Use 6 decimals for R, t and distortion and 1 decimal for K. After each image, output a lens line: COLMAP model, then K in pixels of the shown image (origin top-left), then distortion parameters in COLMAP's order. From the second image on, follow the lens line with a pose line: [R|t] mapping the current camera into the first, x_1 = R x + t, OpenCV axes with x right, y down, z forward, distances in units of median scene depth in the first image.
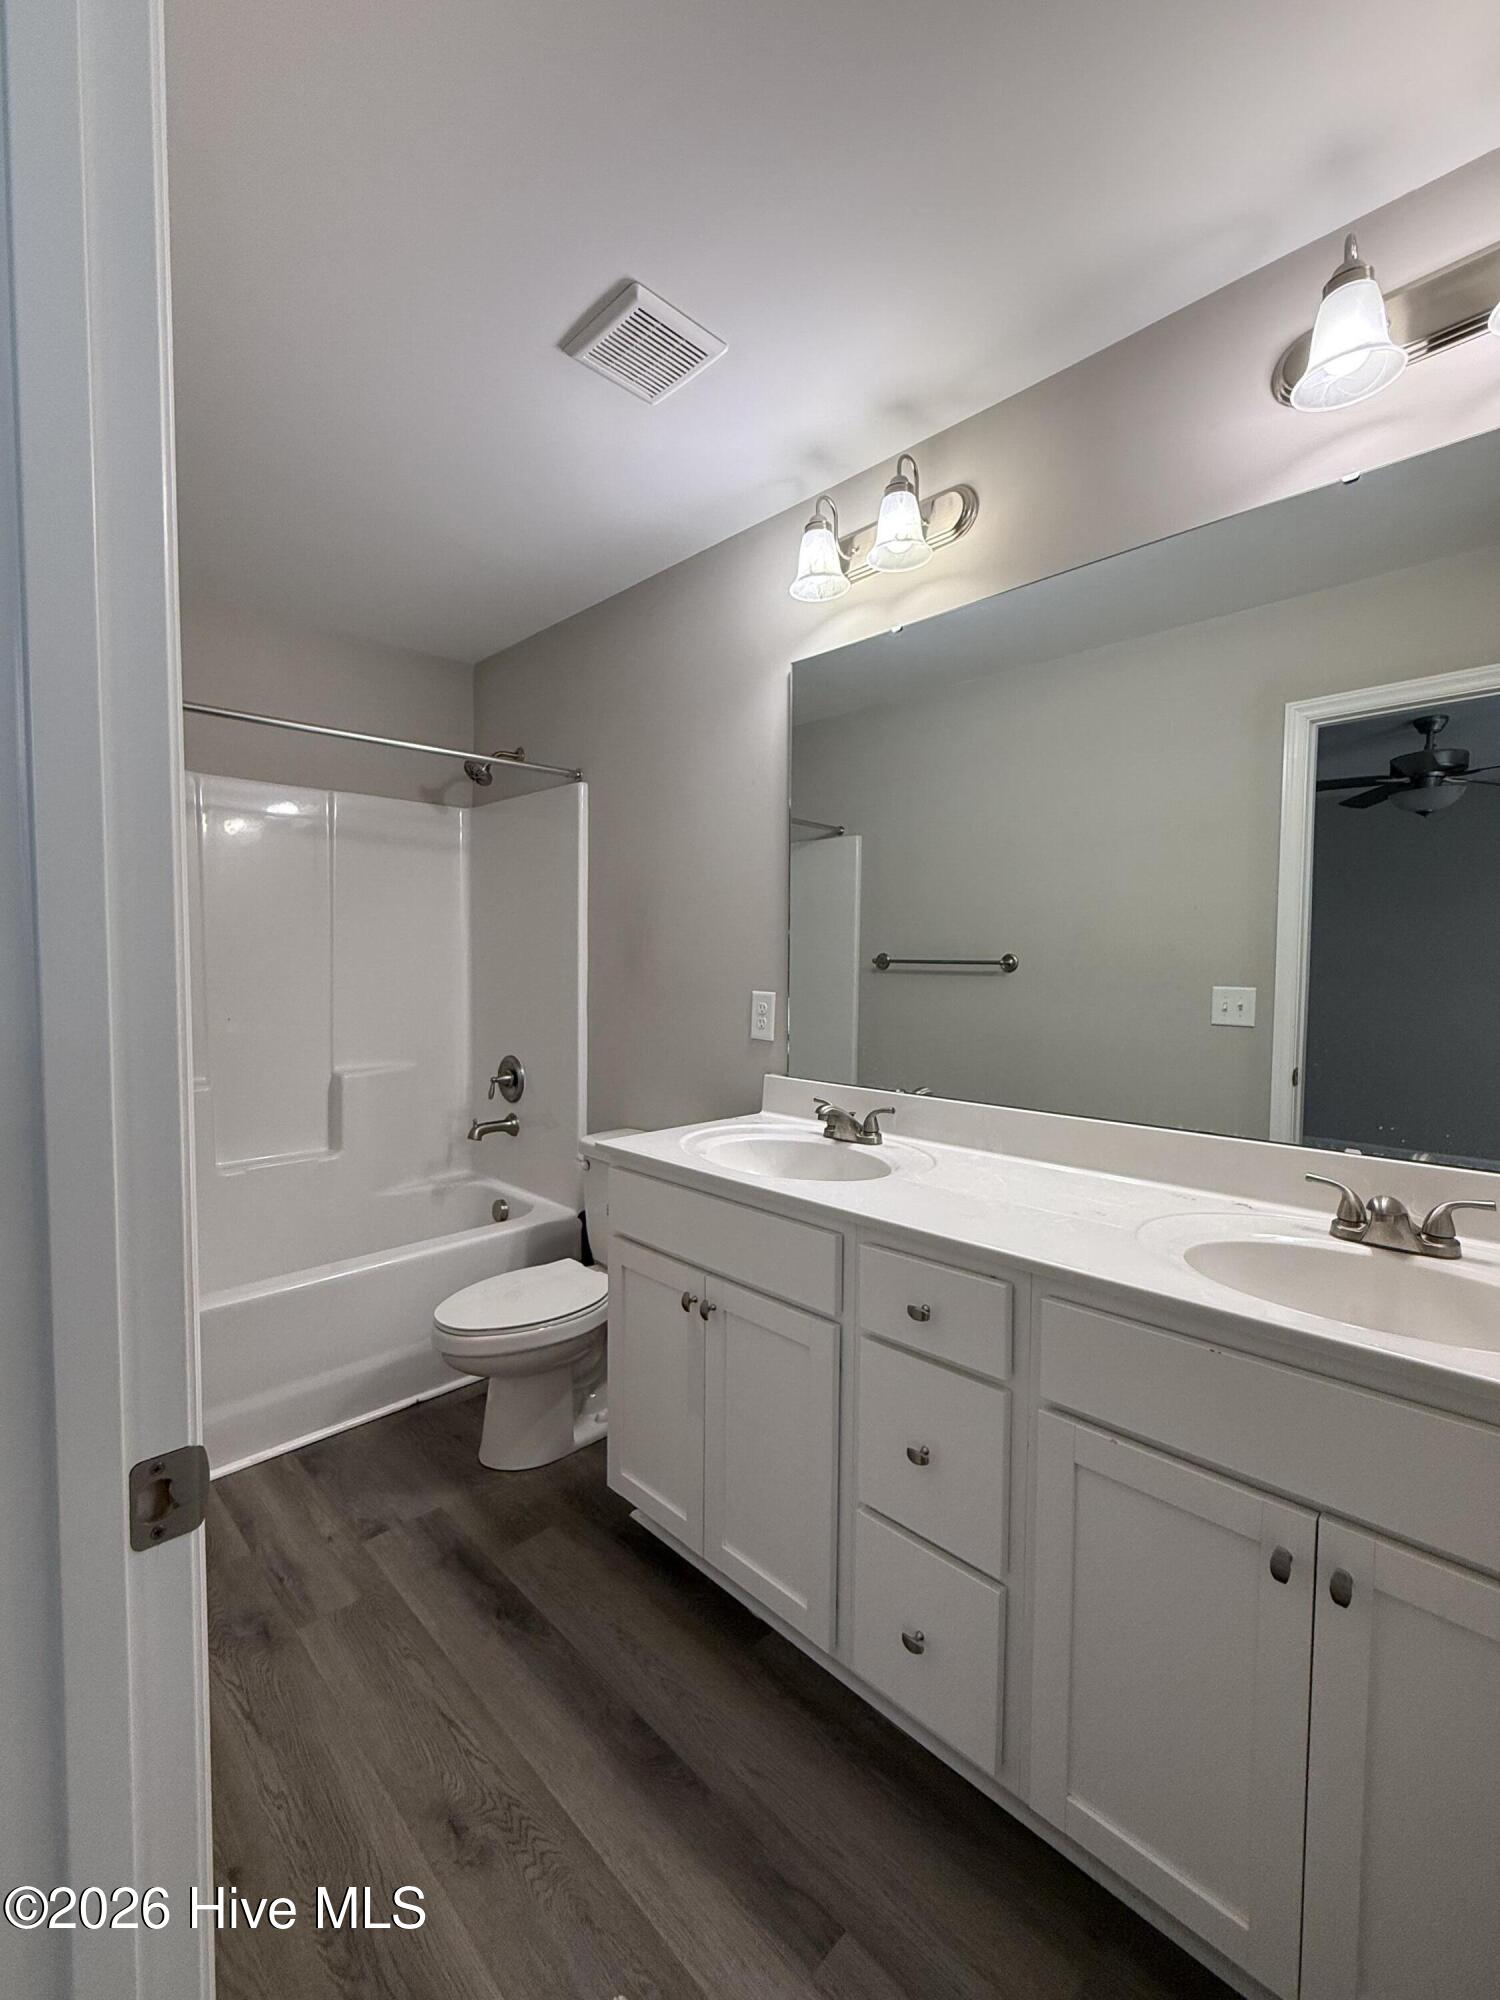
lens RADIAL K [[799.4, 0, 735.1], [0, 799.4, 1005.0], [0, 0, 1]] dist [0.002124, 0.000584]
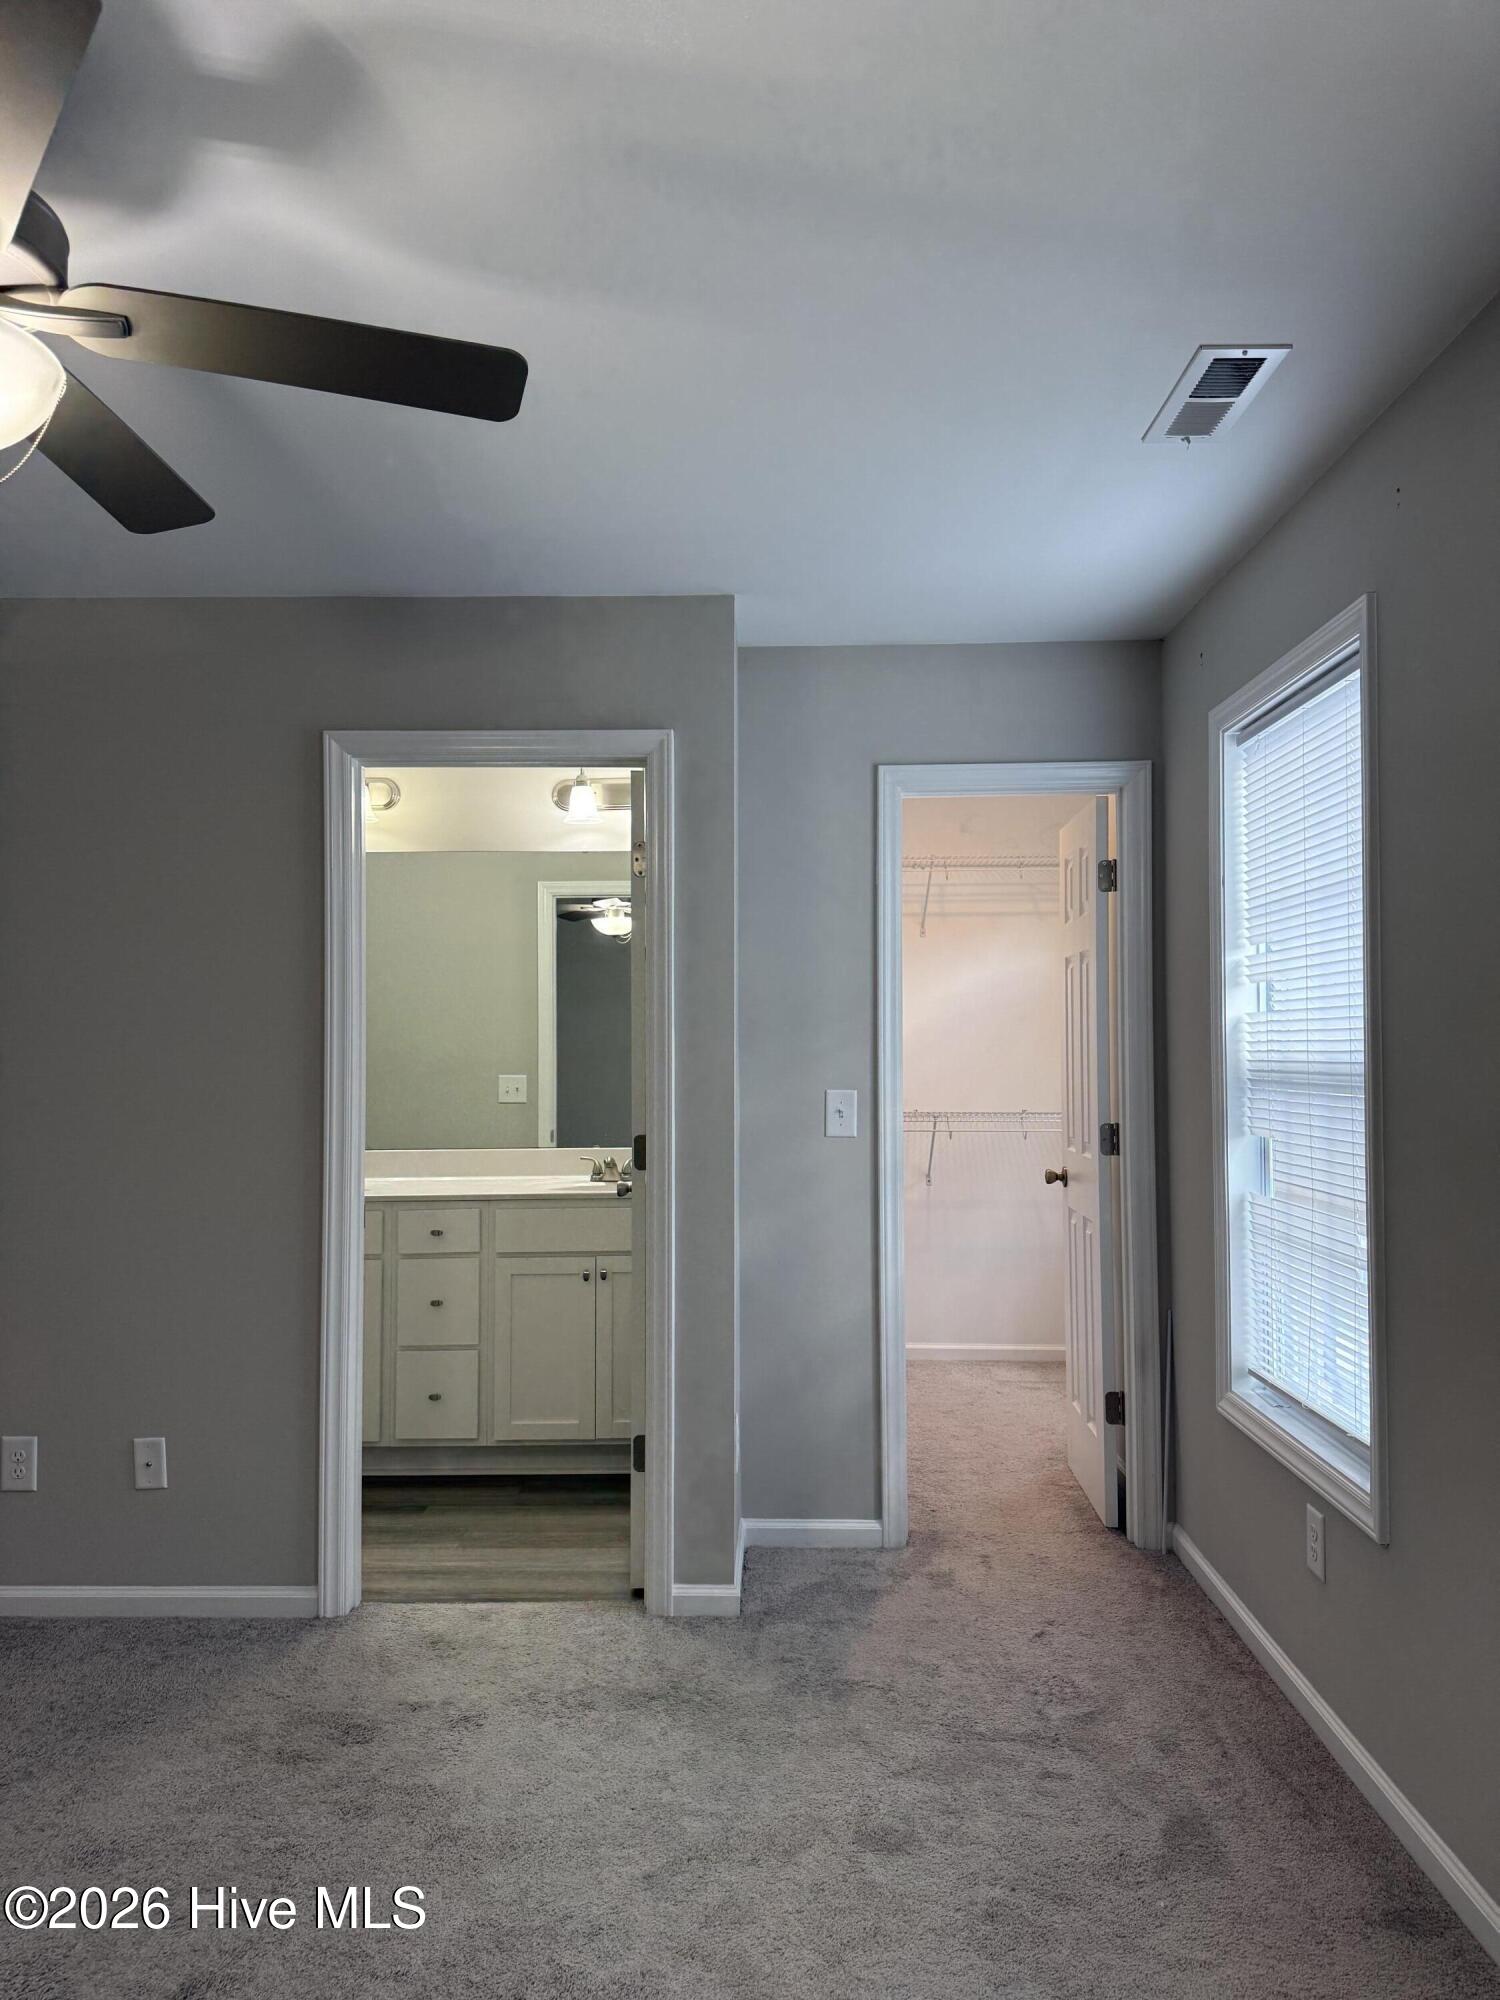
lens RADIAL K [[1428.9, 0, 741.4], [0, 1428.9, 1007.1], [0, 0, 1]] dist [0.107327, -0.044032]
pose [[0.700292, 0.019089, 0.713602, -1.830230], [0.037852, 0.997243, -0.063822, 0.072674], [-0.712853, 0.071705, 0.697638, -2.130263]]
